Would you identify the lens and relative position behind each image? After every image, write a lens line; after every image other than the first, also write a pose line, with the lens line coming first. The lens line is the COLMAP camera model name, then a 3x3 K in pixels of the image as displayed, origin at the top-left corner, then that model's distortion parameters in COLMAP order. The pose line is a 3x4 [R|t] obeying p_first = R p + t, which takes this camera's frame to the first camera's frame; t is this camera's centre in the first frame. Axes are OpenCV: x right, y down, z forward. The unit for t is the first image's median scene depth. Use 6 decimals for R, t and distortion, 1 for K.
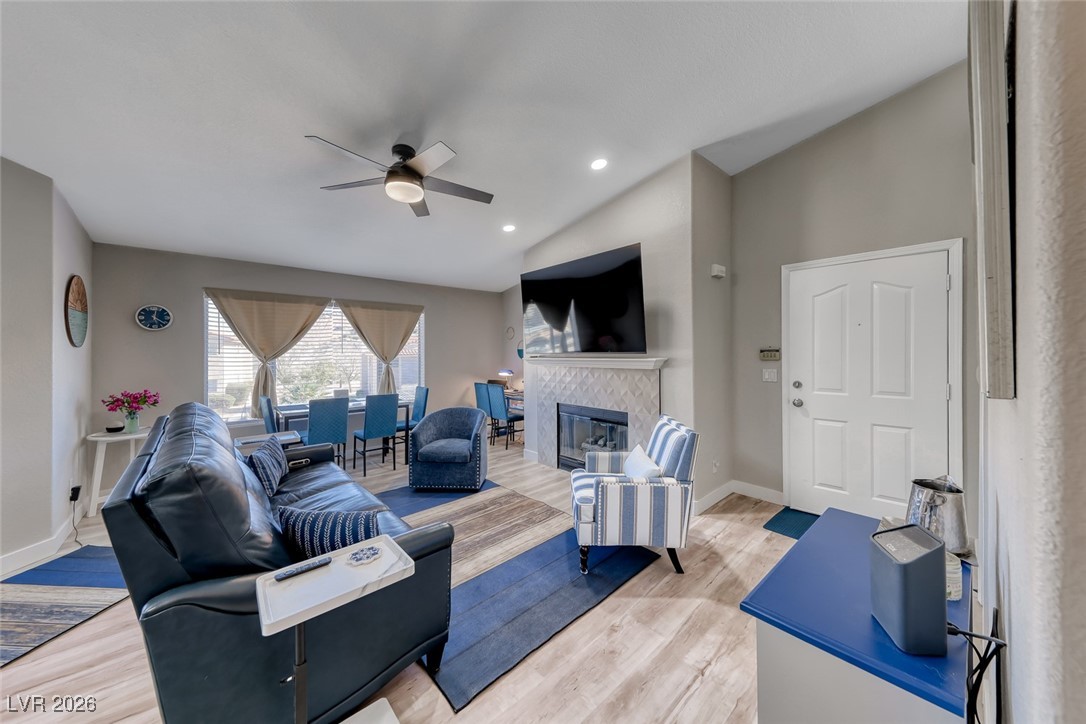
lens RADIAL K [[370.3, 0, 540.5], [0, 370.3, 350.3], [0, 0, 1]] dist [0.013896, -0.000207]
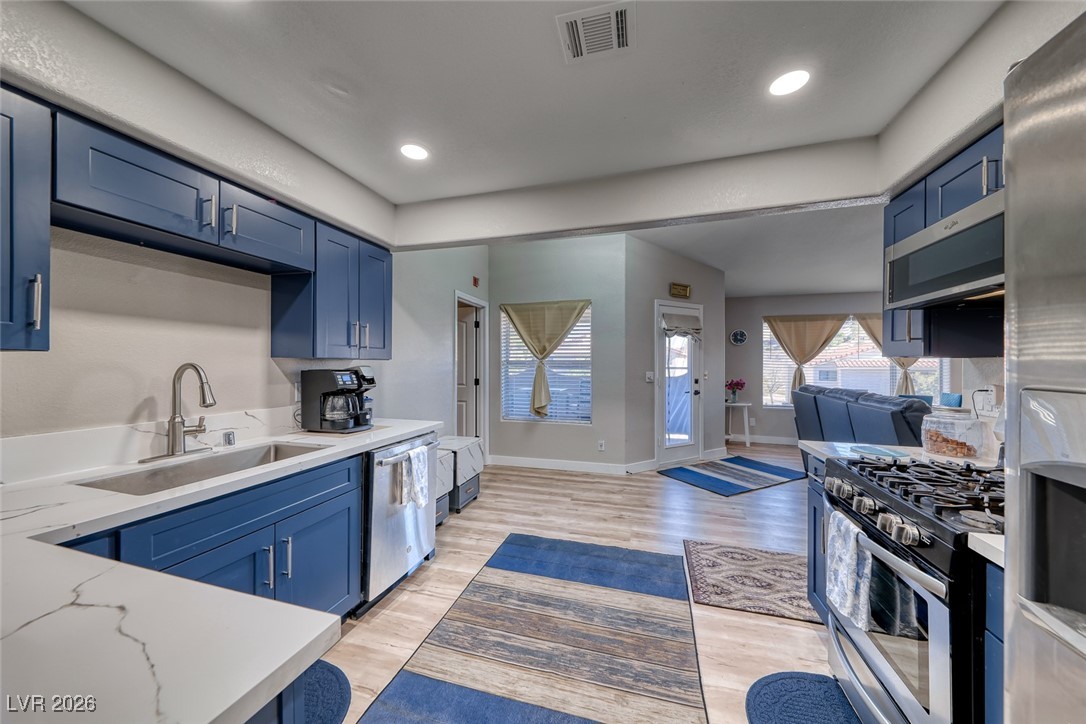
lens RADIAL K [[374.2, 0, 540.6], [0, 374.2, 360.8], [0, 0, 1]] dist [0.014108, -0.000157]
pose [[0.537411, 0.006775, -0.843293, -0.092950], [-0.007736, 0.999965, 0.003104, 0.024563], [0.843285, 0.004855, 0.537445, -0.750069]]
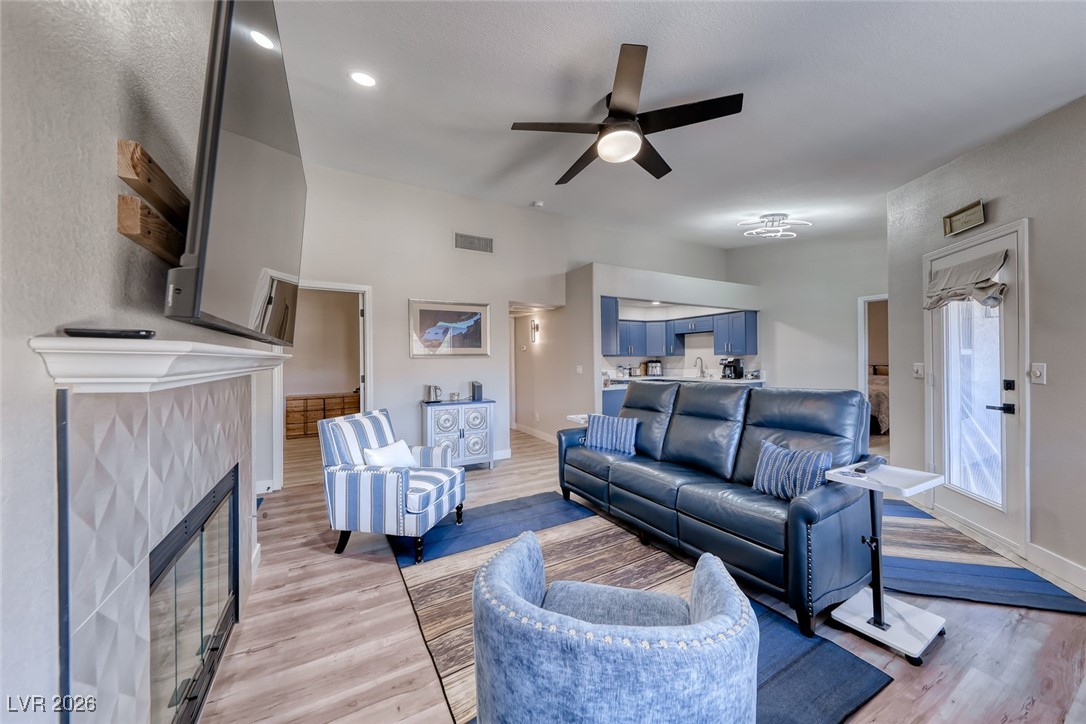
lens RADIAL K [[373.3, 0, 540.7], [0, 373.3, 360.9], [0, 0, 1]] dist [0.015218, -0.006455]
pose [[-0.976867, 0.020153, 0.212896, -0.303554], [0.019942, 0.999796, -0.003137, 0.044507], [-0.212916, 0.001181, -0.977070, 1.551652]]
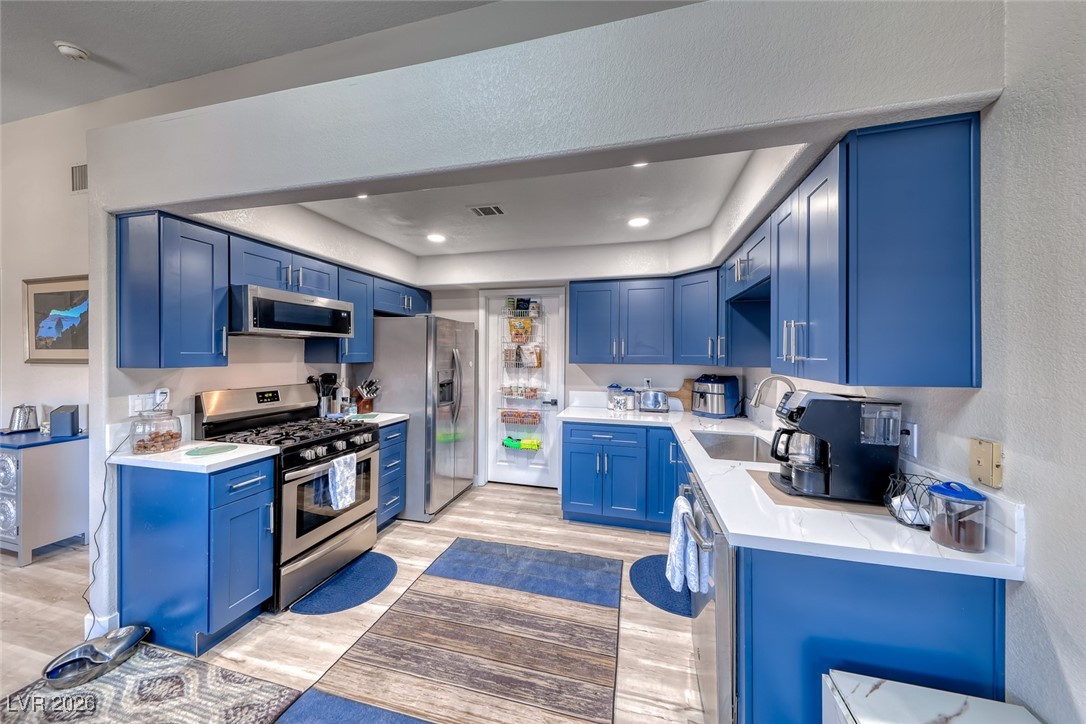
lens RADIAL K [[367.1, 0, 539.8], [0, 367.1, 356.7], [0, 0, 1]] dist [0.017676, -0.005240]
pose [[-0.564184, 0.001853, 0.825647, -1.055692], [-0.002373, 0.999990, -0.003866, 0.003673], [-0.825646, -0.004141, -0.564173, -0.165851]]
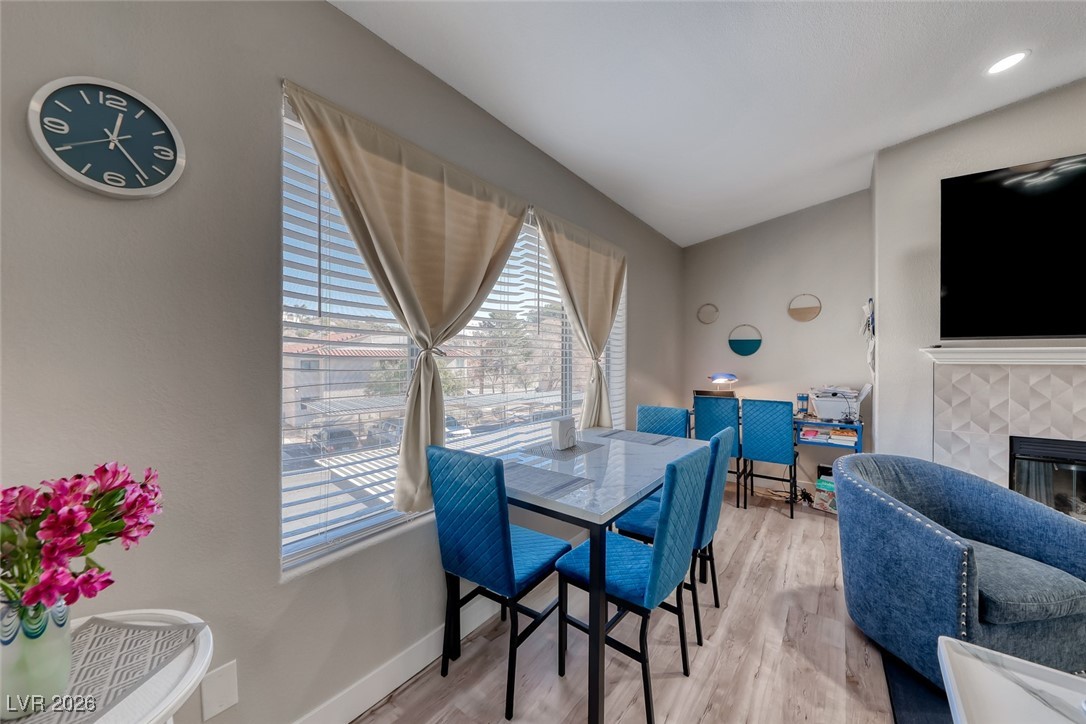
lens RADIAL K [[388.4, 0, 543.9], [0, 388.4, 351.8], [0, 0, 1]] dist [0.012621, -0.011228]
pose [[0.978403, 0.012702, 0.206314, -0.926361], [-0.011165, 0.999901, -0.008612, 0.048953], [-0.206403, 0.006122, 0.978448, 0.812911]]
